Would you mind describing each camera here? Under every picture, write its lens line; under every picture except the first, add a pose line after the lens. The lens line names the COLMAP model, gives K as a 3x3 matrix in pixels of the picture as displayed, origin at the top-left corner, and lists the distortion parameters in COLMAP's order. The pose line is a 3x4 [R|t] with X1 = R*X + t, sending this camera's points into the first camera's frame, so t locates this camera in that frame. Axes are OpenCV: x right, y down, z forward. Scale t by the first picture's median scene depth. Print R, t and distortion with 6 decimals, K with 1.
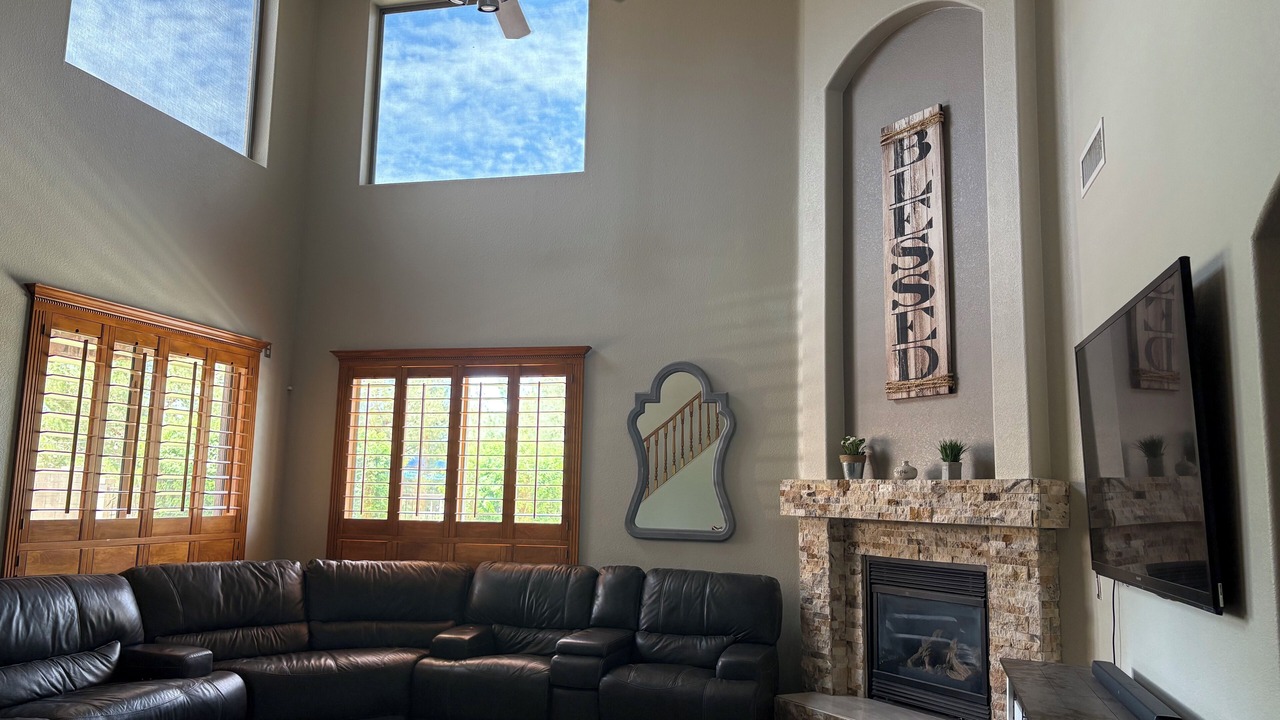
lens RADIAL K [[968.8, 0, 640.0], [0, 968.8, 360.0], [0, 0, 1]] dist [0.046821, -0.049650]
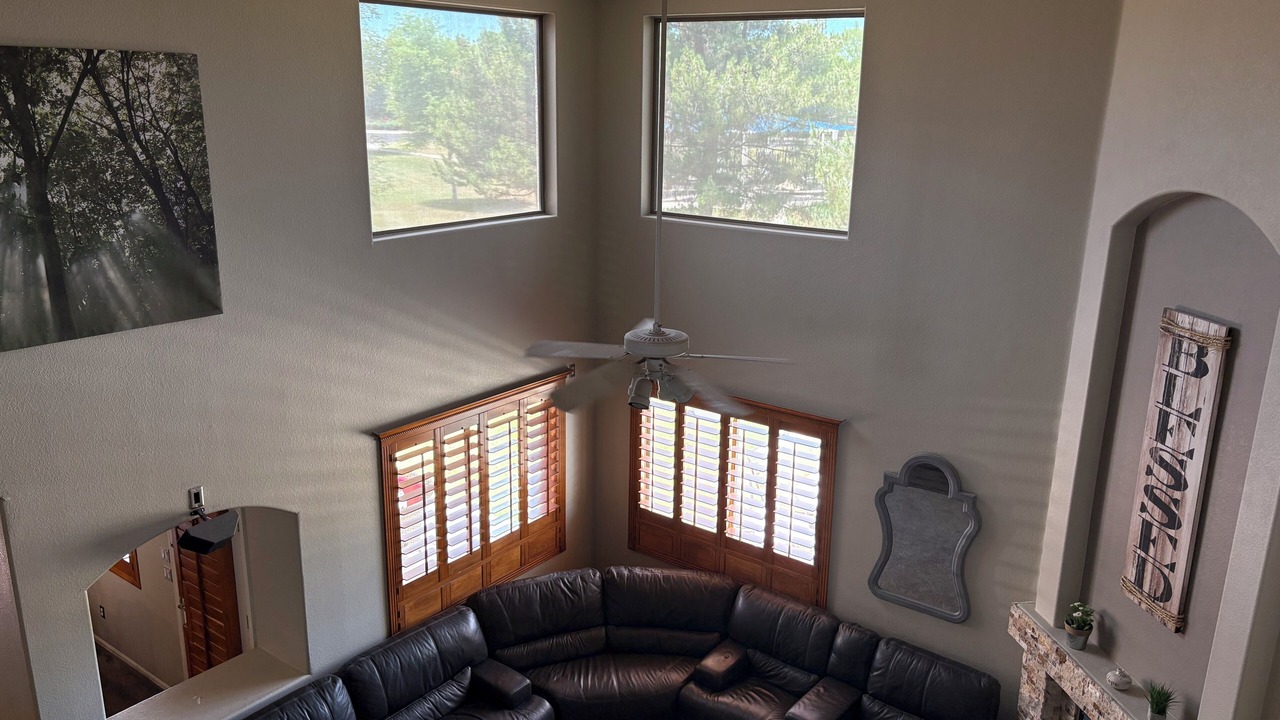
lens RADIAL K [[968.8, 0, 640.0], [0, 968.8, 360.0], [0, 0, 1]] dist [0.046821, -0.049650]
pose [[0.922669, 0.098806, -0.372718, 0.144291], [0.055946, 0.922079, 0.382936, -0.544400], [0.381512, -0.374175, 0.845247, 0.070476]]
